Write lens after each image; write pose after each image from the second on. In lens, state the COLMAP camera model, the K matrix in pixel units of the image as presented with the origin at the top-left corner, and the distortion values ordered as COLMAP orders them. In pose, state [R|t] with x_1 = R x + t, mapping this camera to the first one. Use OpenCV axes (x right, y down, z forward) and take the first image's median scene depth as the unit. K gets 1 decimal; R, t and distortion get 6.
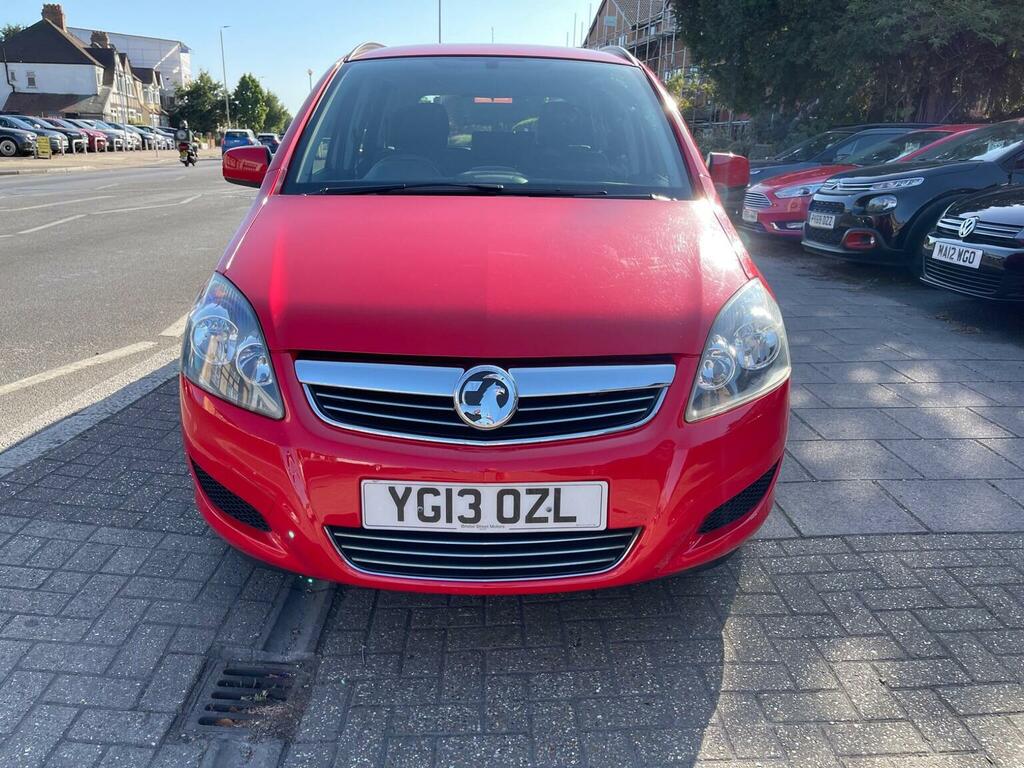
lens RADIAL K [[777.2, 0, 512.0], [0, 777.2, 384.0], [0, 0, 1]] dist [0.063254, -0.090998]
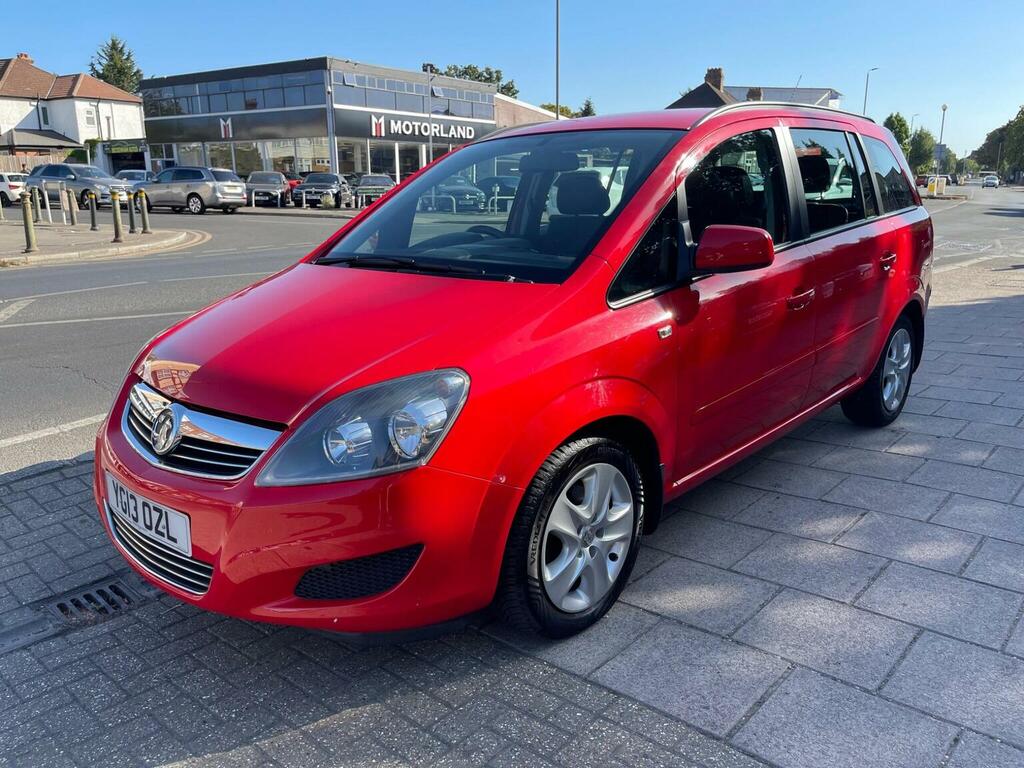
lens RADIAL K [[777.2, 0, 512.0], [0, 777.2, 384.0], [0, 0, 1]] dist [0.063254, -0.090998]
pose [[0.728173, 0.141609, -0.670605, 1.191384], [-0.174895, 0.984423, 0.017968, -0.172542], [0.662704, 0.104201, 0.741597, 0.398624]]
